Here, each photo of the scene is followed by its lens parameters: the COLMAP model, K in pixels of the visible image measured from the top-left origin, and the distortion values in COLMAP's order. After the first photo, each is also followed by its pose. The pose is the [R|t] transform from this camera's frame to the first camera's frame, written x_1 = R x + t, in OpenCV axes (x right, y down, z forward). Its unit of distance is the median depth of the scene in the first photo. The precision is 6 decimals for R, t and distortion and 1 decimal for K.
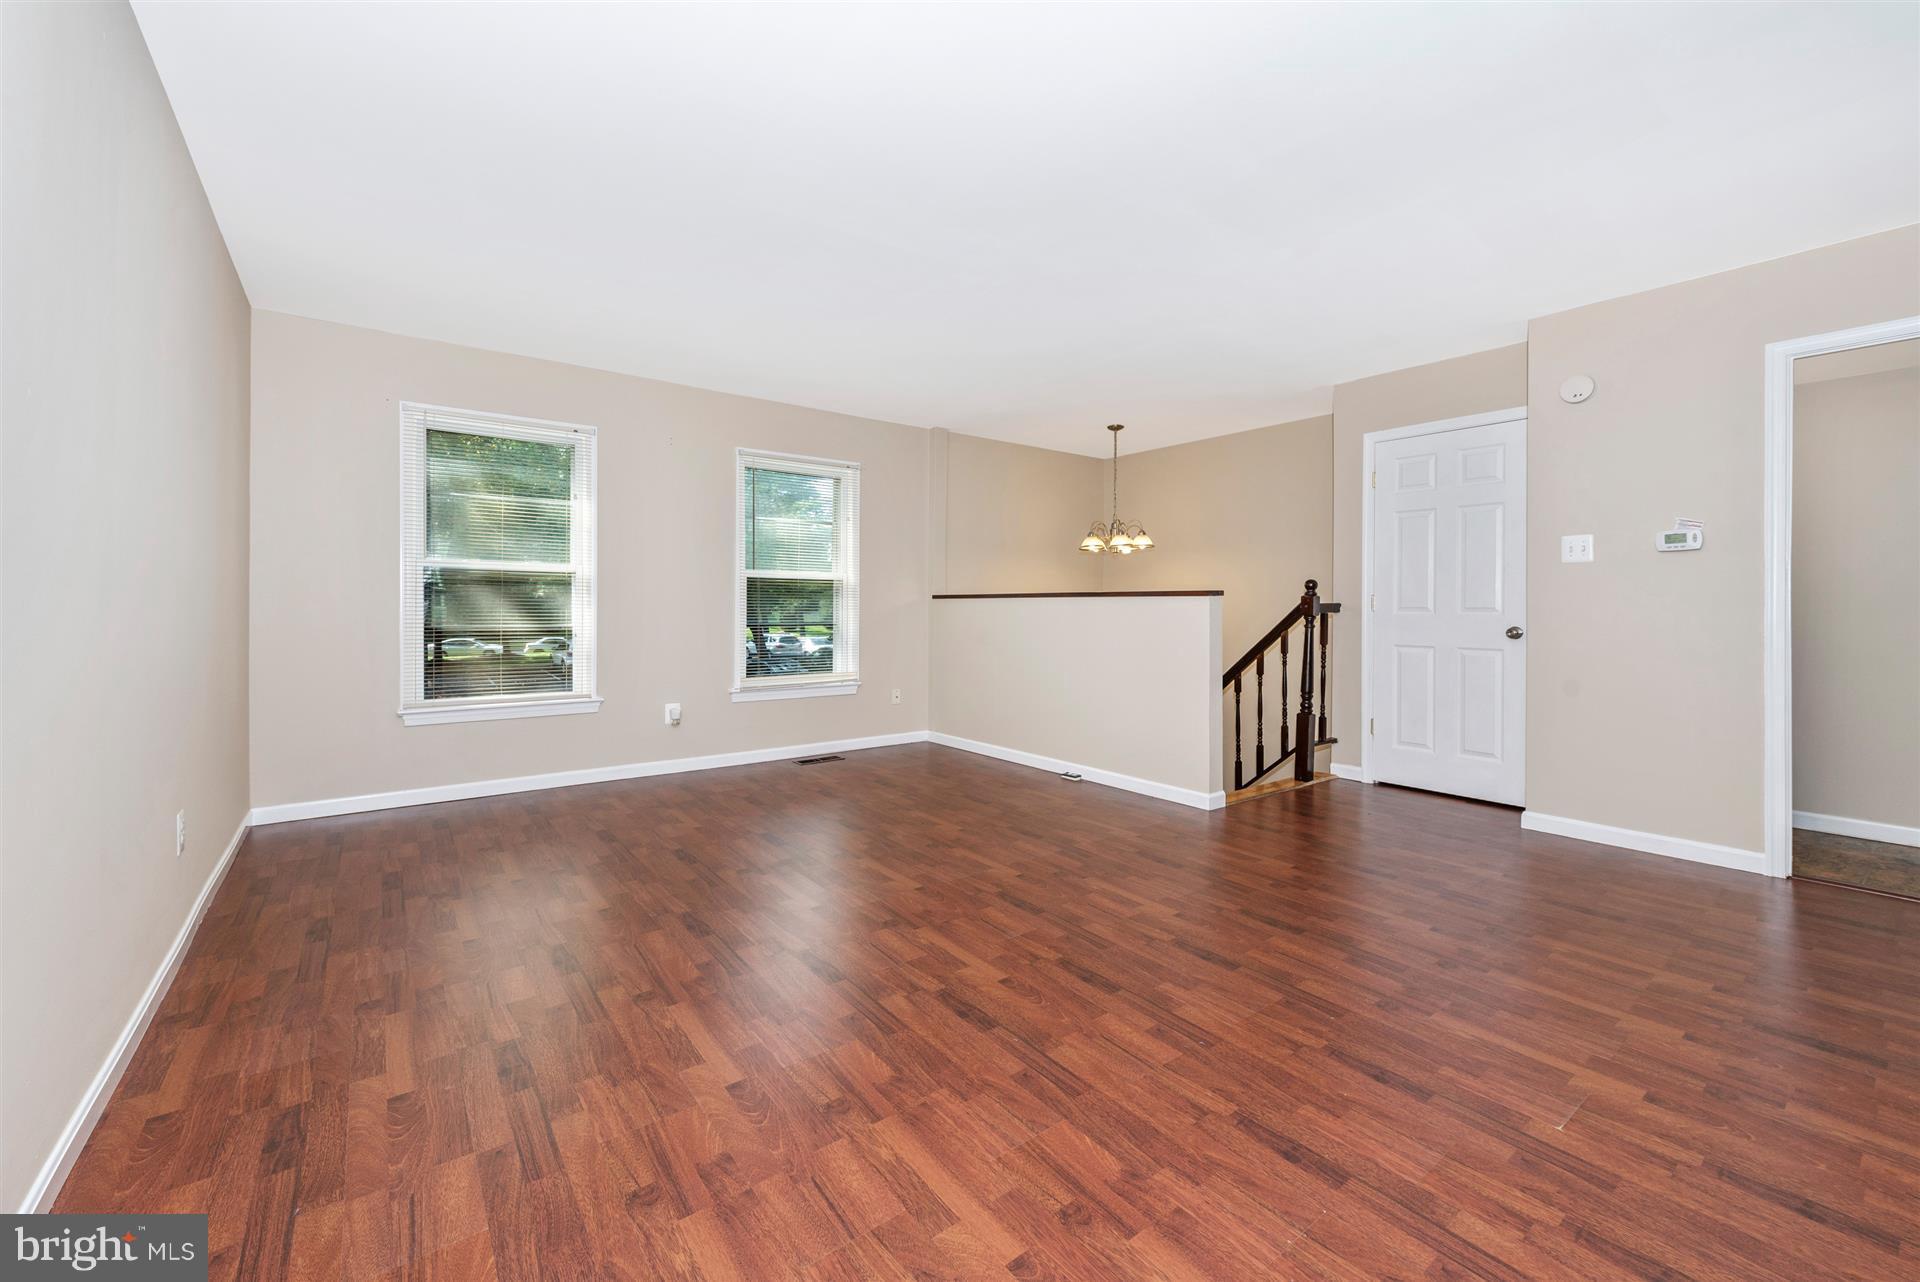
lens RADIAL K [[750.5, 0, 968.3], [0, 750.5, 602.0], [0, 0, 1]] dist [0.002045, 0.000044]
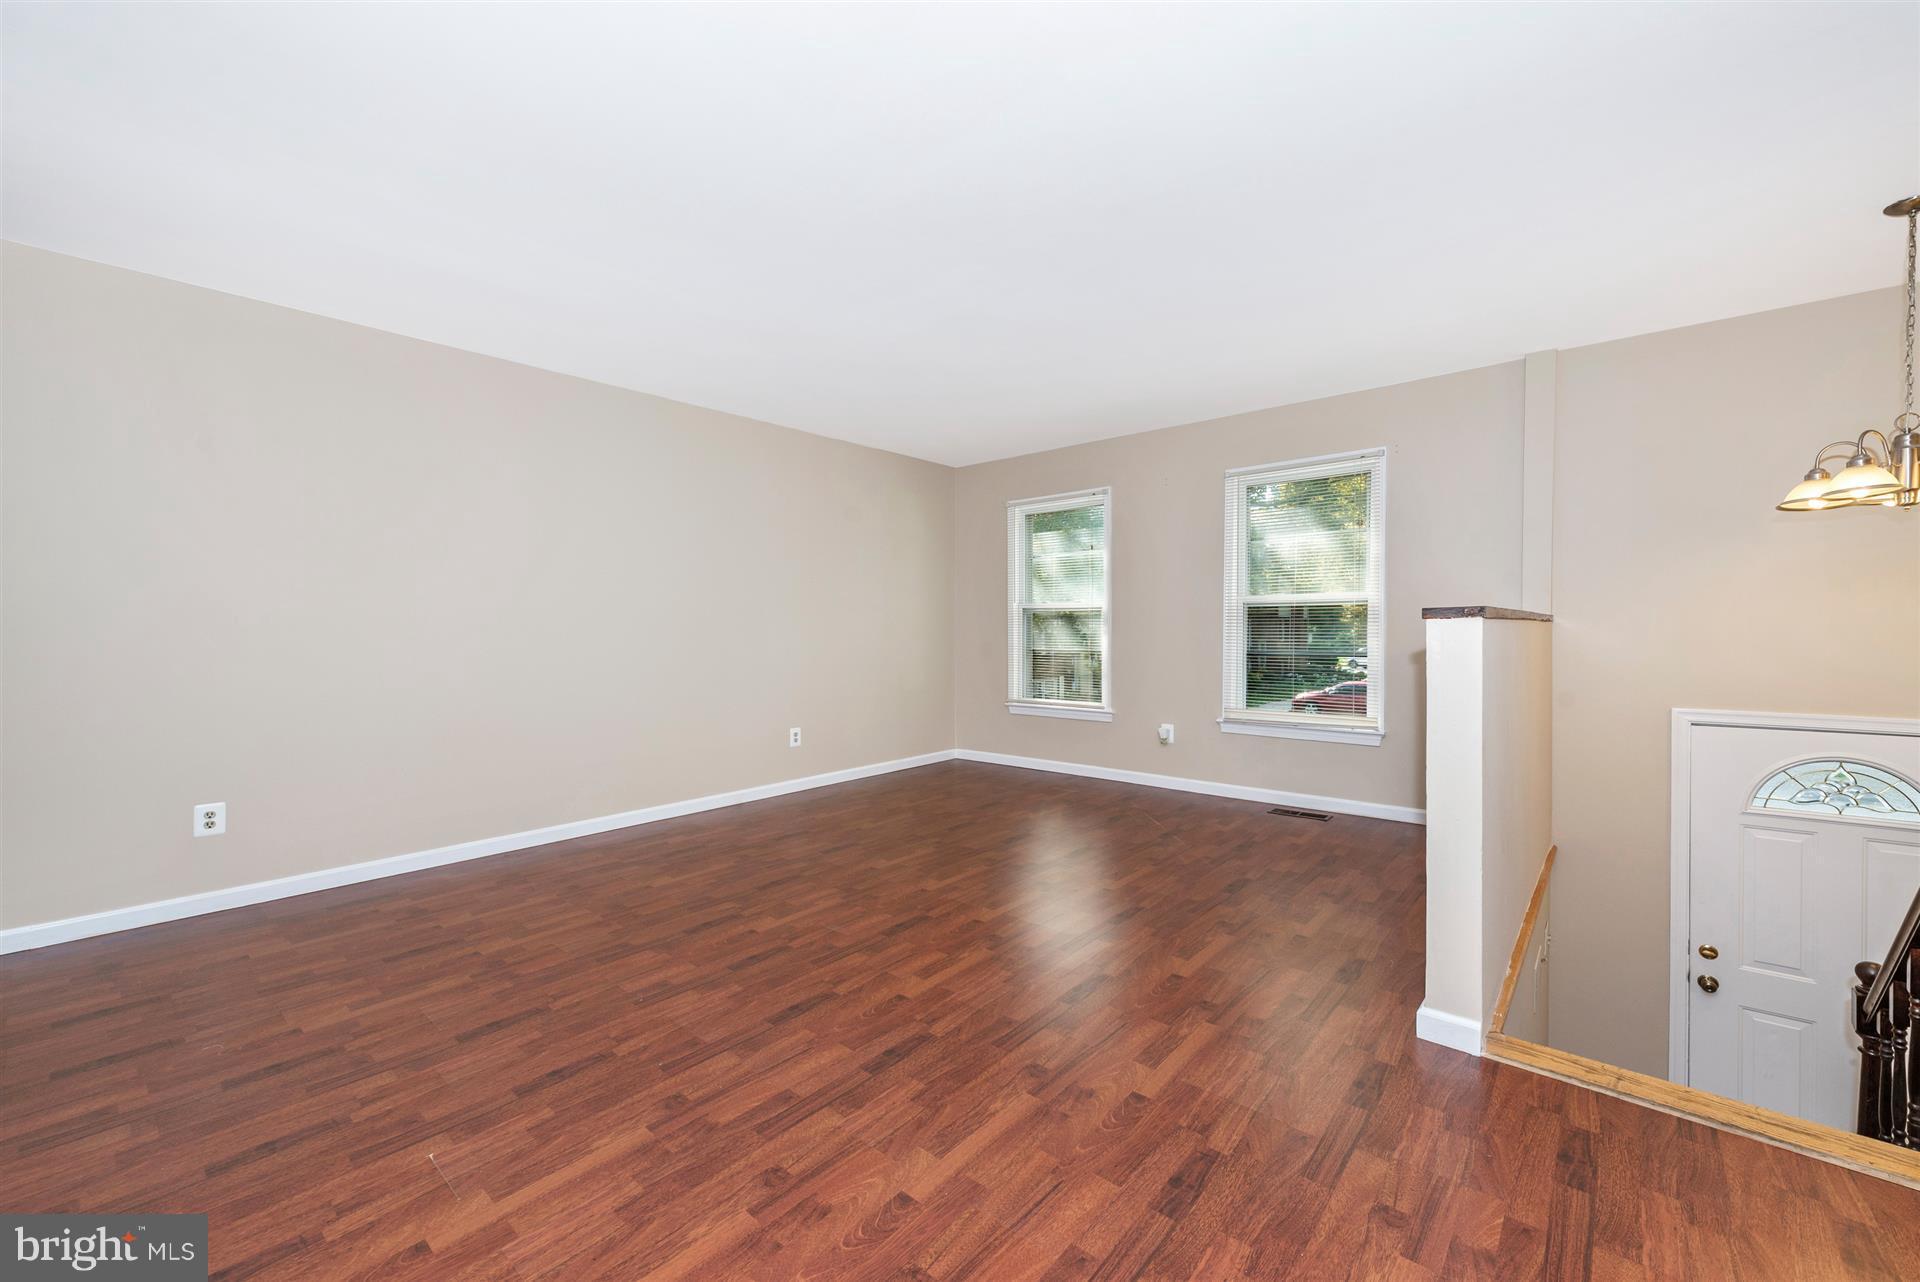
lens RADIAL K [[781.5, 0, 958.8], [0, 781.5, 621.8], [0, 0, 1]] dist [0.002852, -0.000428]
pose [[0.211152, -0.010379, -0.977398, 1.512778], [0.008200, 0.999927, -0.008847, -0.007892], [0.977419, -0.006146, 0.211222, 1.128604]]
